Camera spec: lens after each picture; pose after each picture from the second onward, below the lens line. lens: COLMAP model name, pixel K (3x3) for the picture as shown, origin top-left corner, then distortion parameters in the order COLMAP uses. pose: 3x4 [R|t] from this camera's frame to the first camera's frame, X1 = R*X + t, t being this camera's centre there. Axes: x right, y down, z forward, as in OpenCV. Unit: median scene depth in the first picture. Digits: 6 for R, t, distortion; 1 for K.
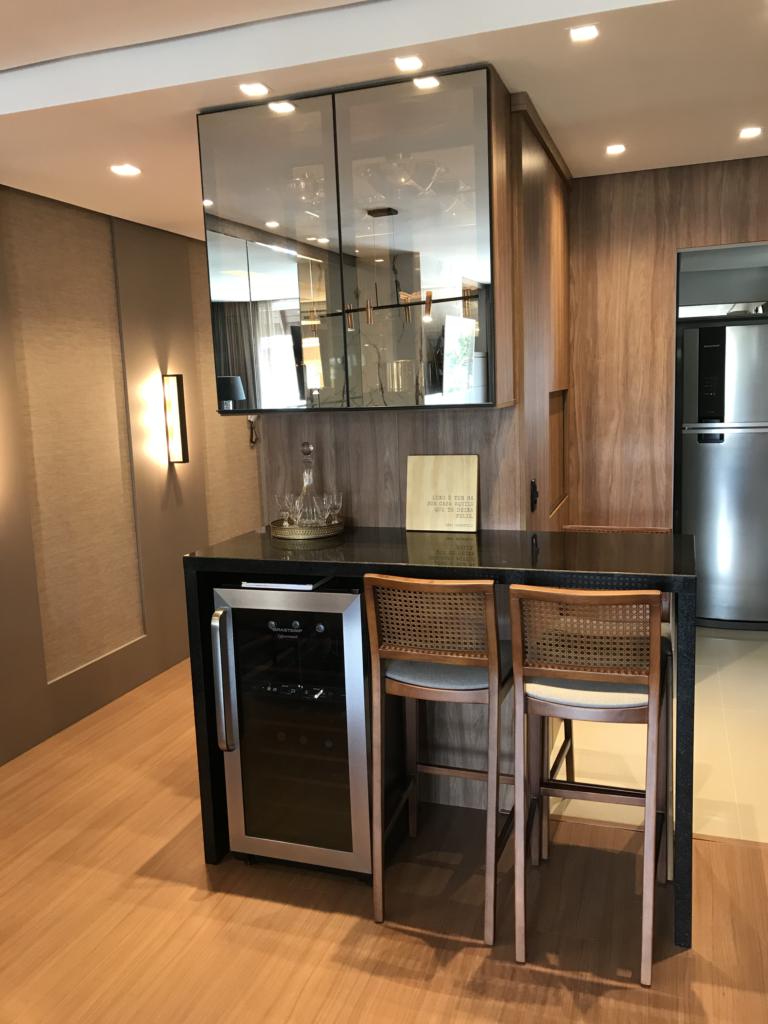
lens RADIAL K [[848.4, 0, 380.0], [0, 848.4, 505.7], [0, 0, 1]] dist [0.014596, -0.002199]
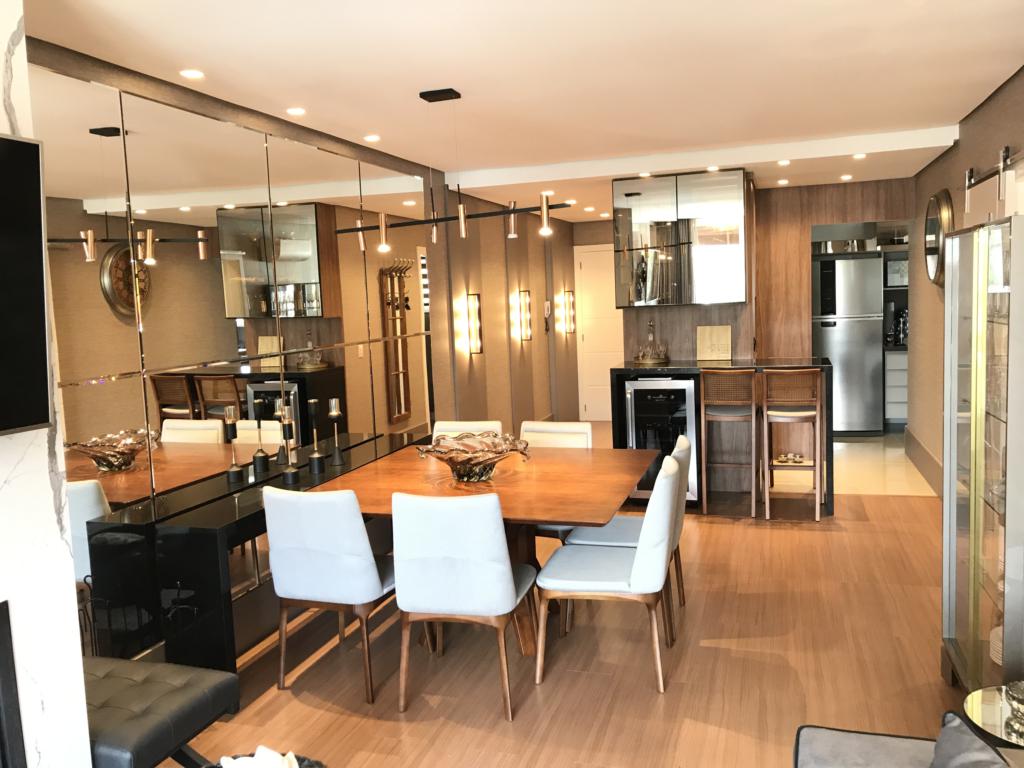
lens RADIAL K [[843.4, 0, 510.4], [0, 843.4, 373.9], [0, 0, 1]] dist [0.030598, -0.038048]
pose [[0.999600, -0.009643, 0.026599, -0.402443], [0.010931, 0.998754, -0.048685, 0.130190], [-0.026097, 0.048957, 0.998460, -0.920061]]
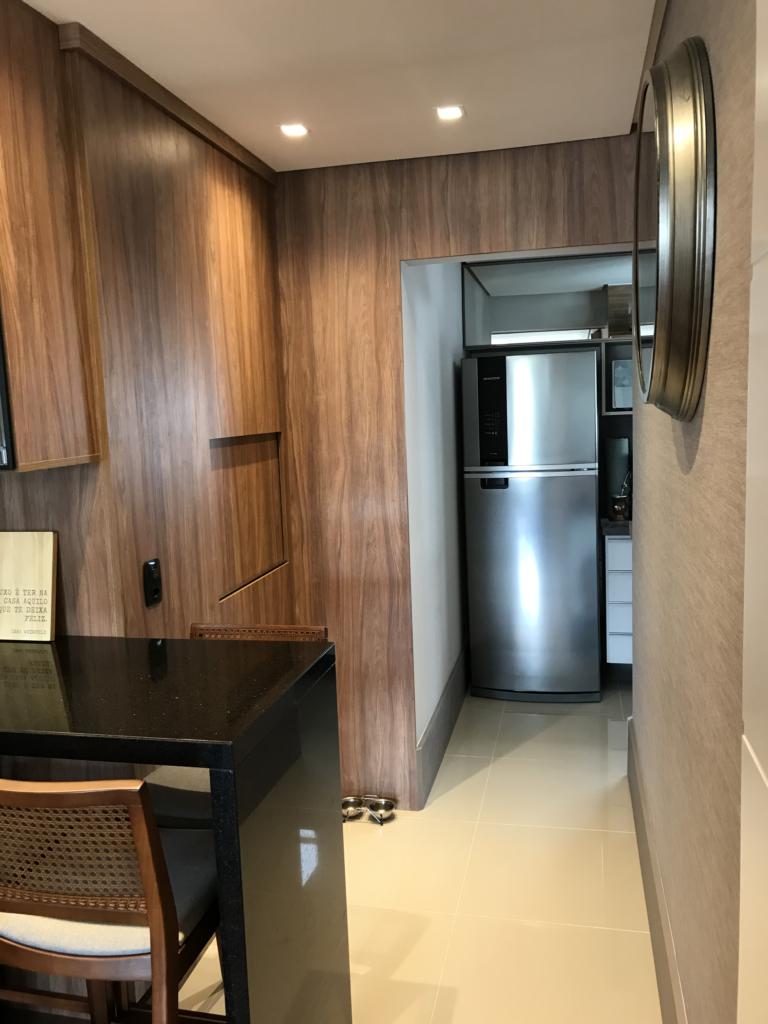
lens RADIAL K [[843.4, 0, 384.0], [0, 843.4, 512.0], [0, 0, 1]] dist [0.030598, -0.038048]
pose [[0.993726, -0.013718, 0.110993, 0.237329], [0.016268, 0.999623, -0.022103, -0.042948], [-0.110648, 0.023770, 0.993575, 0.199392]]
